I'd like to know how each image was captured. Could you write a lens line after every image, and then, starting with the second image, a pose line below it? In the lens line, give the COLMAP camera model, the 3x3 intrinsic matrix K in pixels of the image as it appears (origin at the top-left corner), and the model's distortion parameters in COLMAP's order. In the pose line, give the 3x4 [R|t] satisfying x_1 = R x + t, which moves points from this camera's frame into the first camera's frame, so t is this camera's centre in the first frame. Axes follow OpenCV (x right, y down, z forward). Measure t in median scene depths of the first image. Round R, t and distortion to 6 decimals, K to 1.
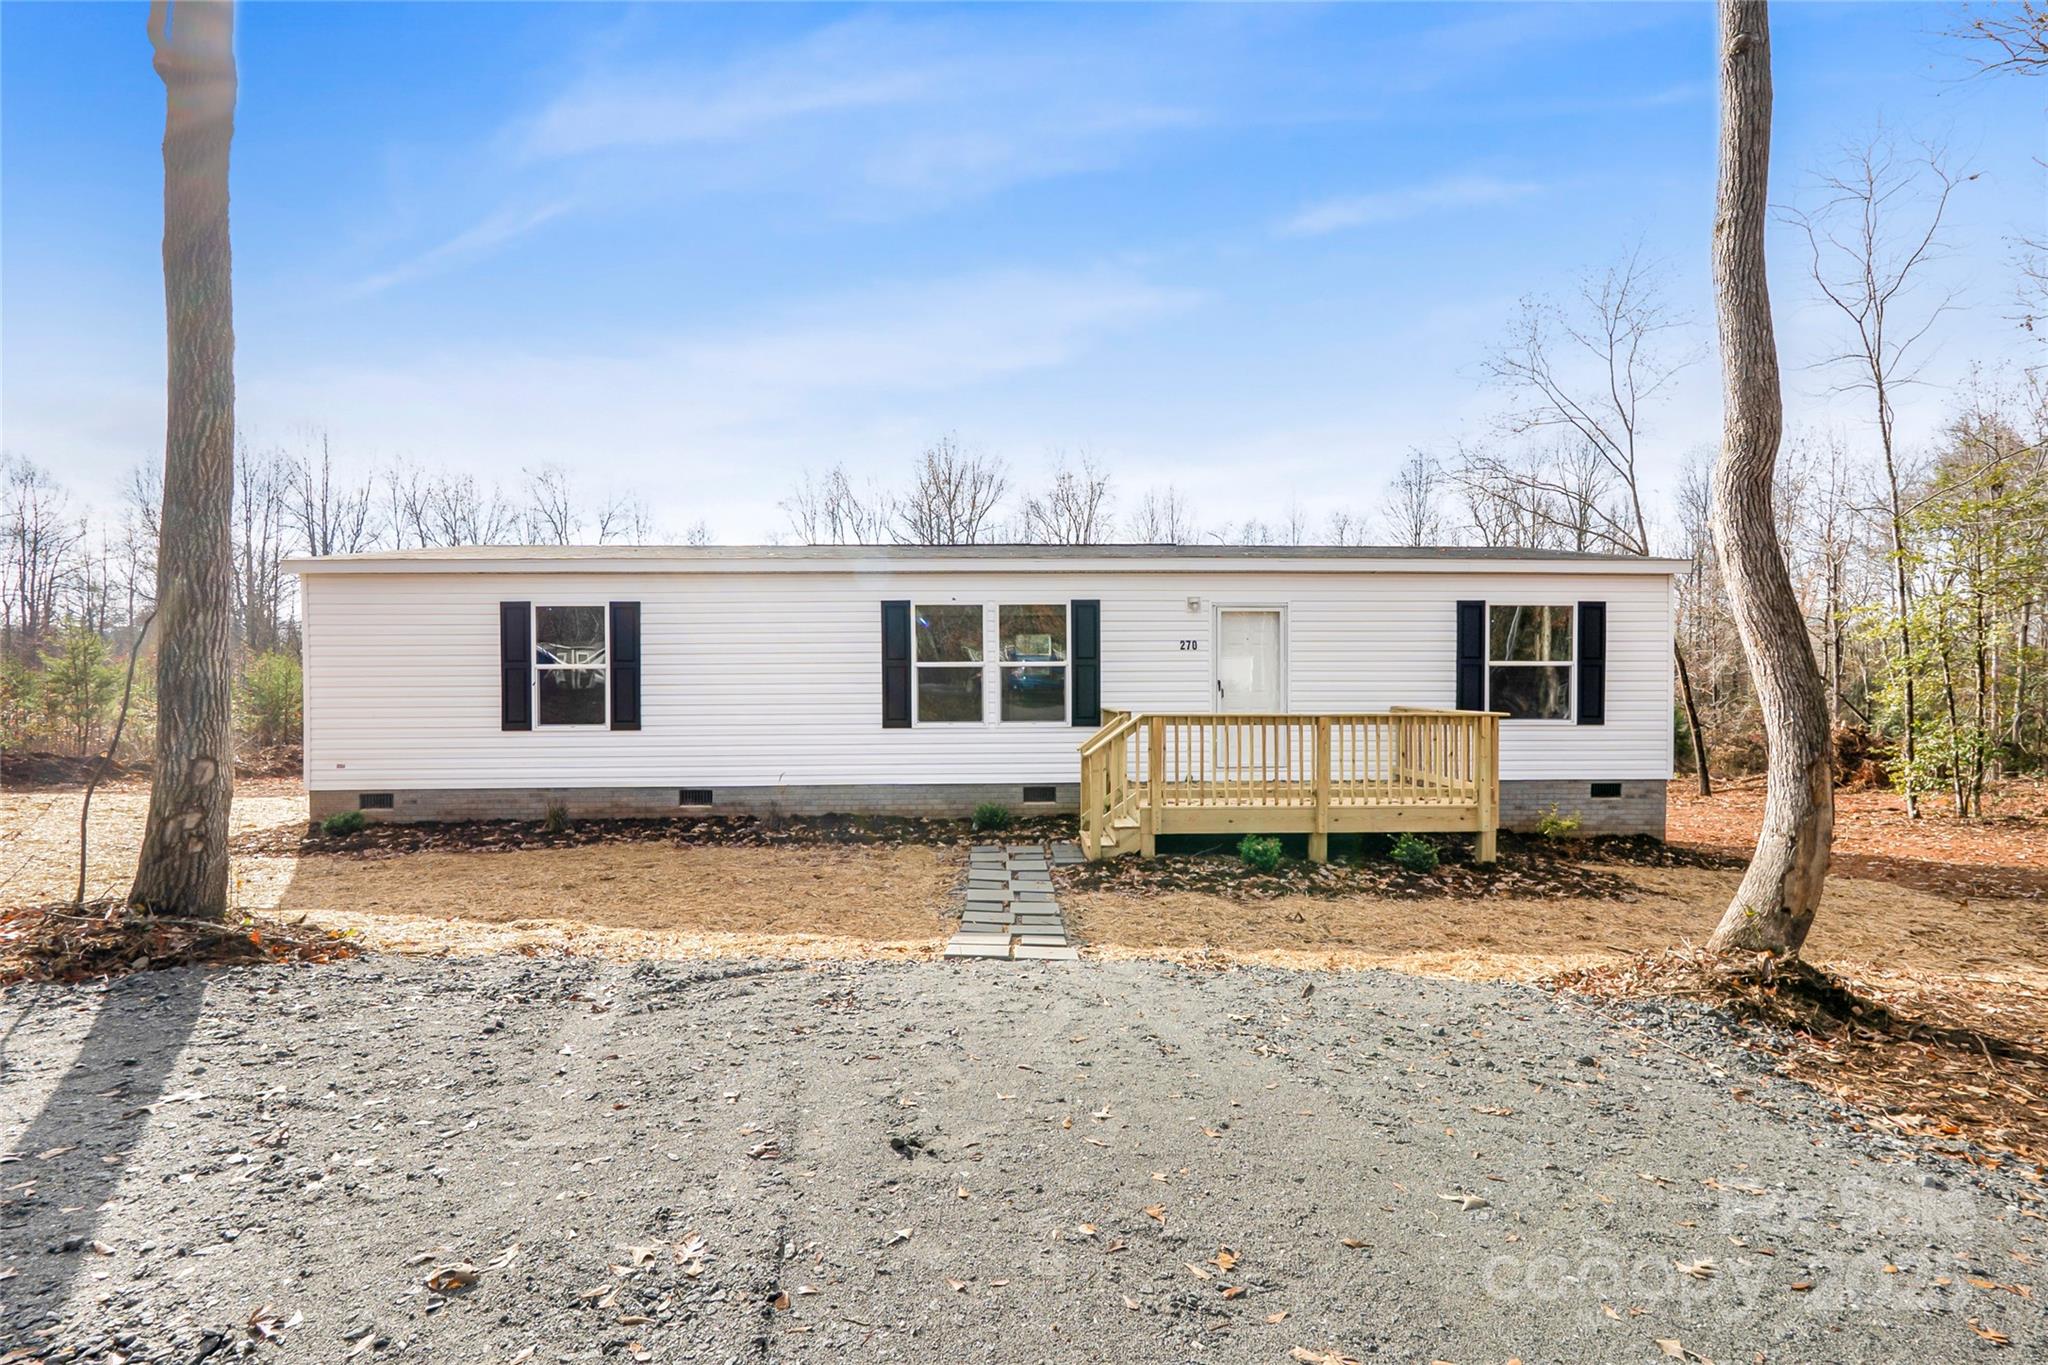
lens RADIAL K [[946.3, 0, 1010.3], [0, 946.3, 670.8], [0, 0, 1]] dist [0.000797, 0.000120]
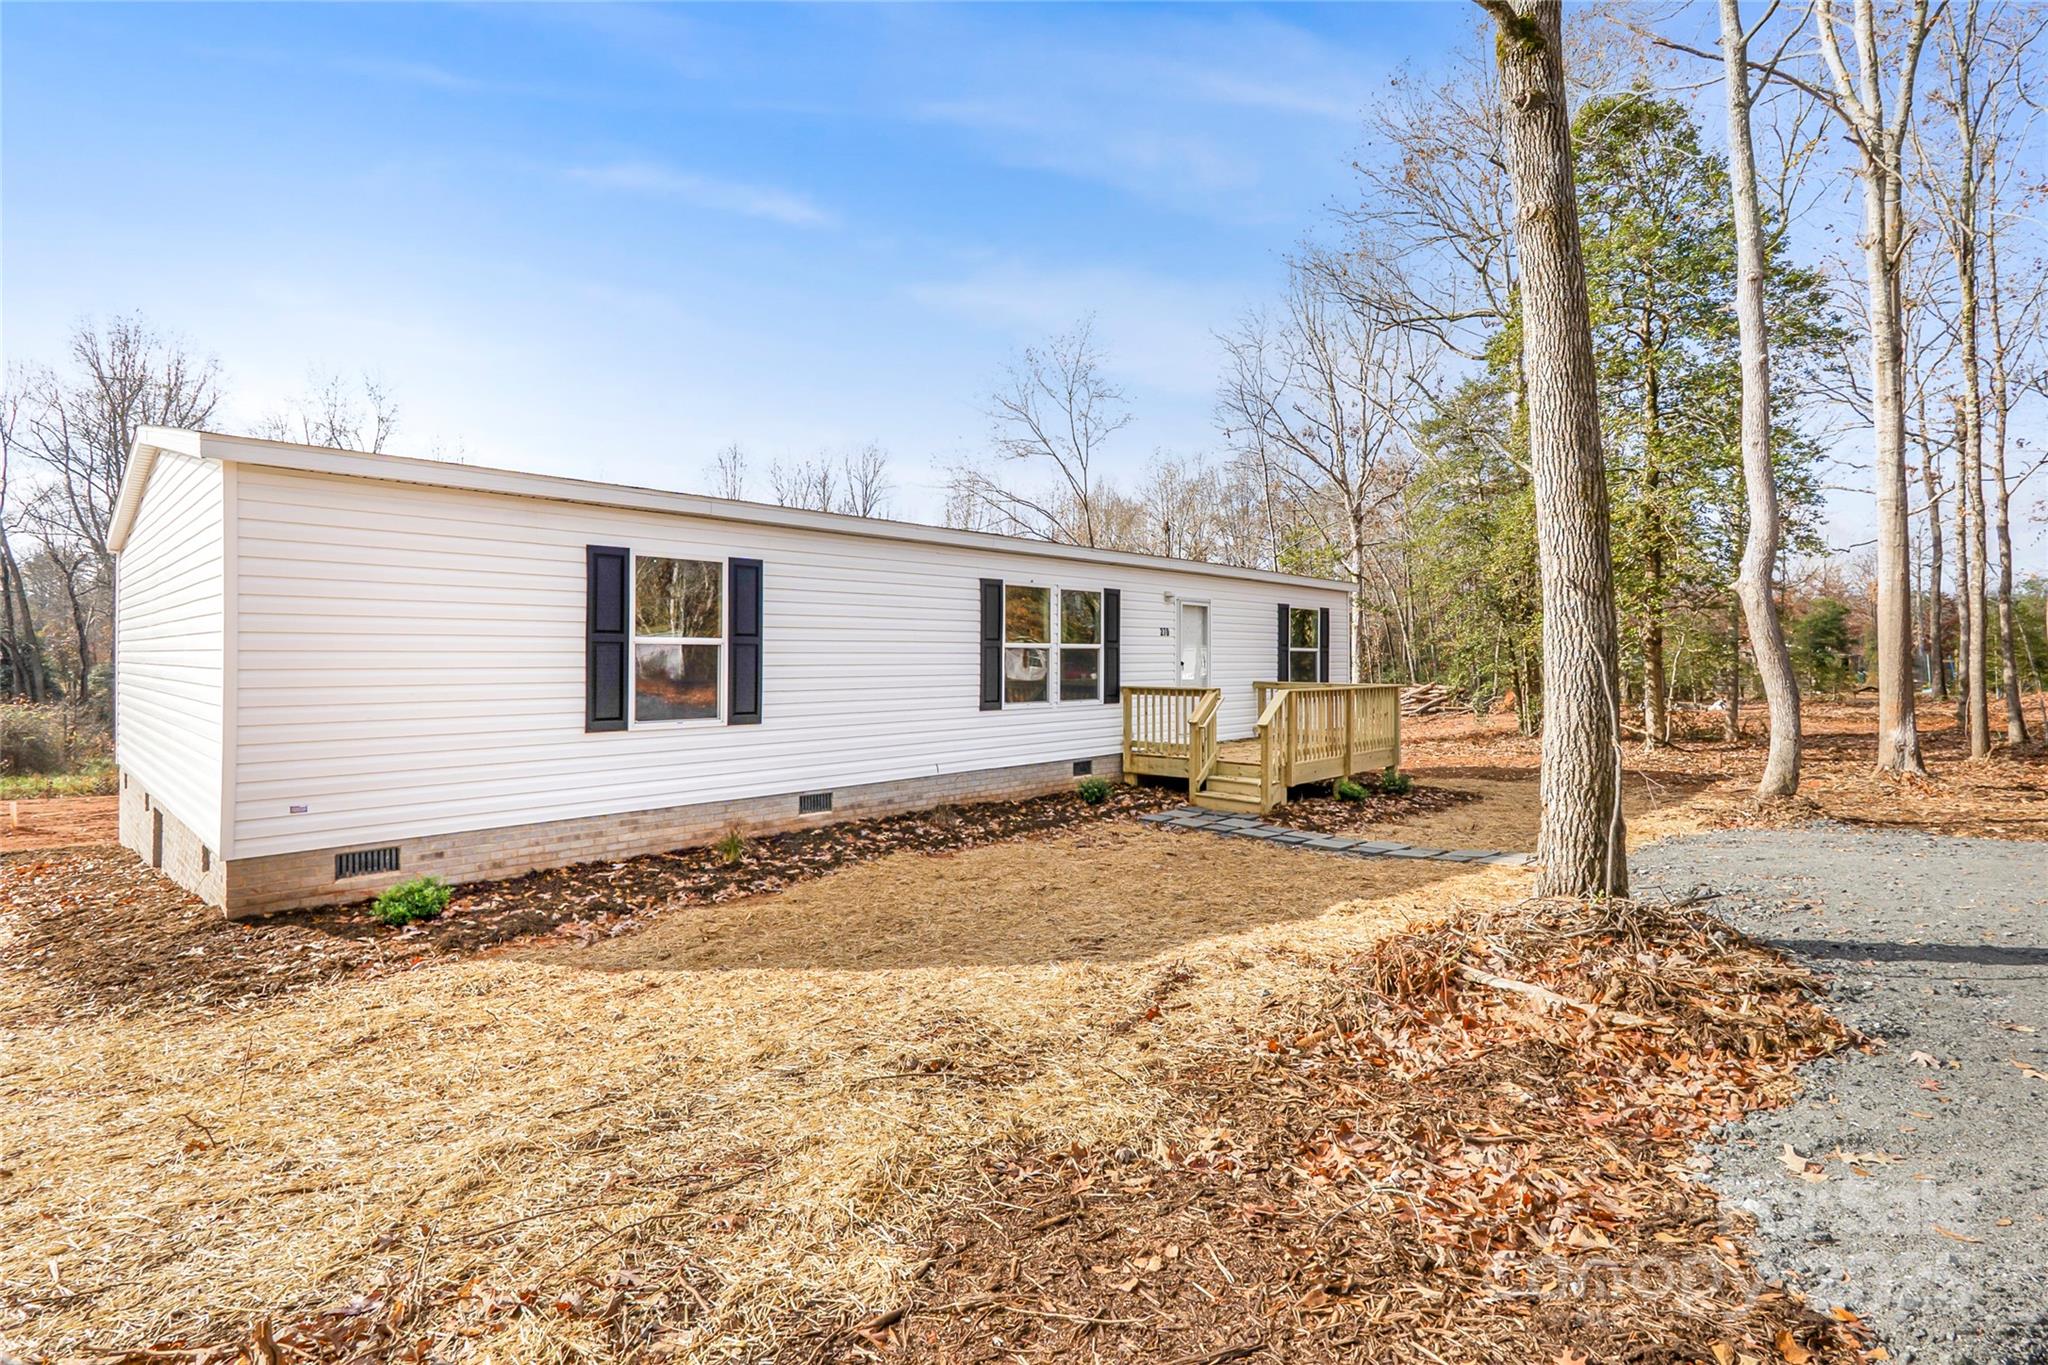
lens RADIAL K [[946.3, 0, 1078.8], [0, 946.3, 642.8], [0, 0, 1]] dist [0.000797, 0.000120]
pose [[0.701128, 0.014662, 0.712885, -0.743084], [0.008573, 0.999543, -0.028989, 0.020250], [-0.712984, 0.026437, 0.700682, 0.253088]]
